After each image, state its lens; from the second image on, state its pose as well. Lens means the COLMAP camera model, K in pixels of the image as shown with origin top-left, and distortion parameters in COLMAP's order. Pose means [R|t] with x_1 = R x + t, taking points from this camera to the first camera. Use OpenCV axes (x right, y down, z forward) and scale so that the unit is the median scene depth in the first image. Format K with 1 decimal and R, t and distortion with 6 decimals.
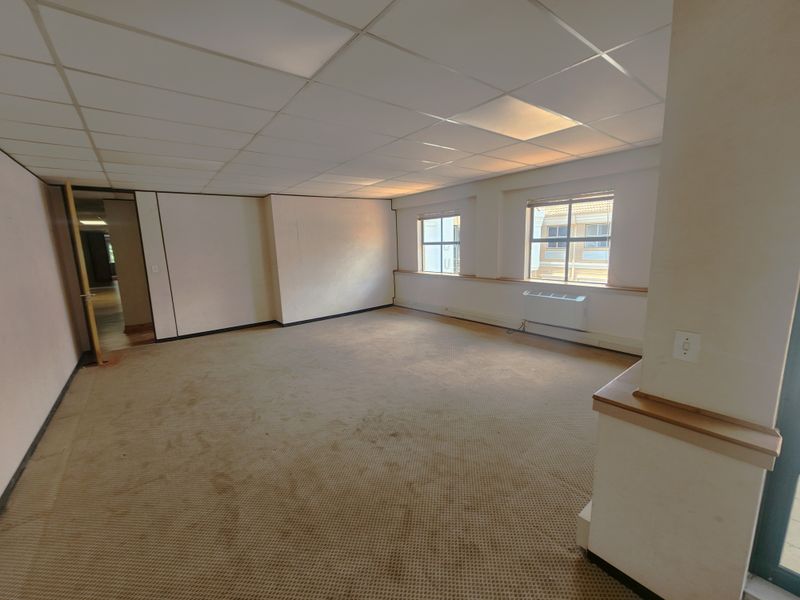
lens RADIAL K [[326.5, 0, 403.0], [0, 326.5, 294.5], [0, 0, 1]] dist [-0.027261, -0.000123]
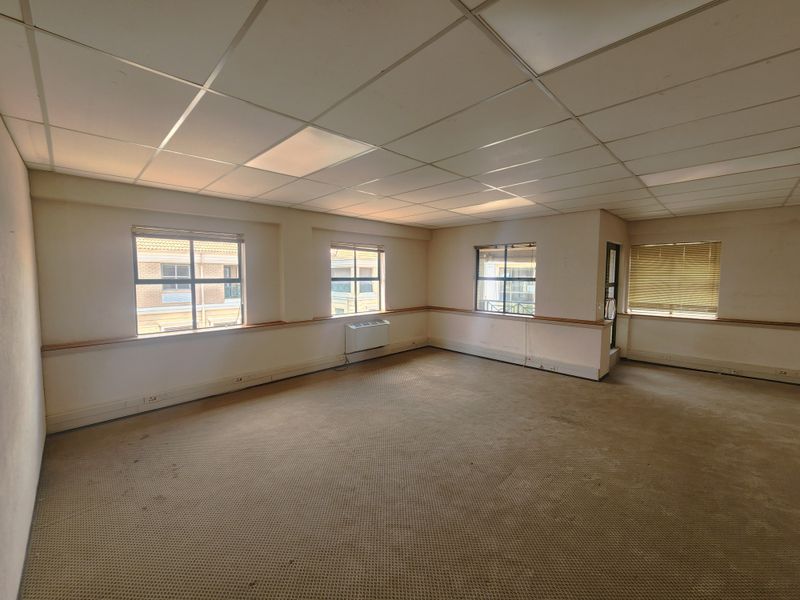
lens RADIAL K [[326.5, 0, 416.9], [0, 326.5, 299.2], [0, 0, 1]] dist [-0.027261, -0.000123]
pose [[-0.131369, -0.031927, 0.990819, -0.438604], [0.162592, 0.985252, 0.053305, -0.072087], [-0.977909, 0.168102, -0.124241, 0.553306]]
